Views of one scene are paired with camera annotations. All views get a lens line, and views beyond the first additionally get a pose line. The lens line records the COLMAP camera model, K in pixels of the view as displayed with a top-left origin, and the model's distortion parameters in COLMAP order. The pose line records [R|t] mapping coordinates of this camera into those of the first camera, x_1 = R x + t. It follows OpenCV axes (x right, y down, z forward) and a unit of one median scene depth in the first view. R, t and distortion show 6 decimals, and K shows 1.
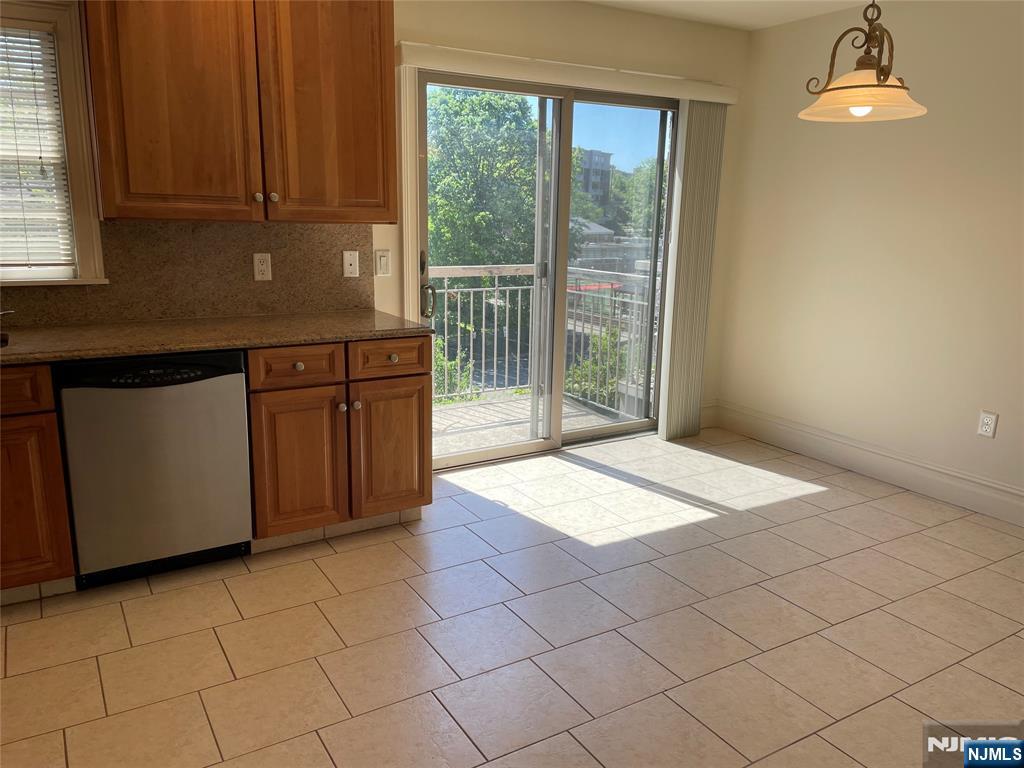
lens RADIAL K [[773.9, 0, 510.6], [0, 773.9, 387.8], [0, 0, 1]] dist [0.032264, -0.006427]
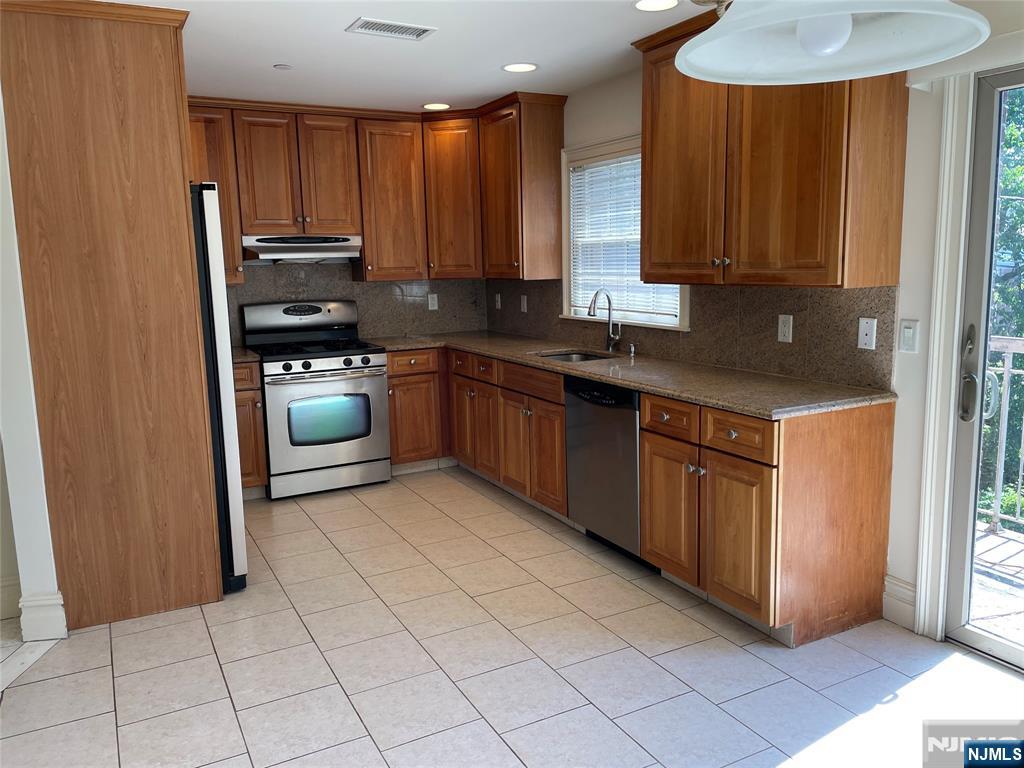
lens RADIAL K [[773.9, 0, 511.2], [0, 773.9, 378.5], [0, 0, 1]] dist [0.032264, -0.006427]
pose [[-0.060761, 0.132282, -0.989348, 0.736120], [-0.203021, 0.968822, 0.142006, -0.174059], [0.977287, 0.209487, -0.032011, 0.747905]]
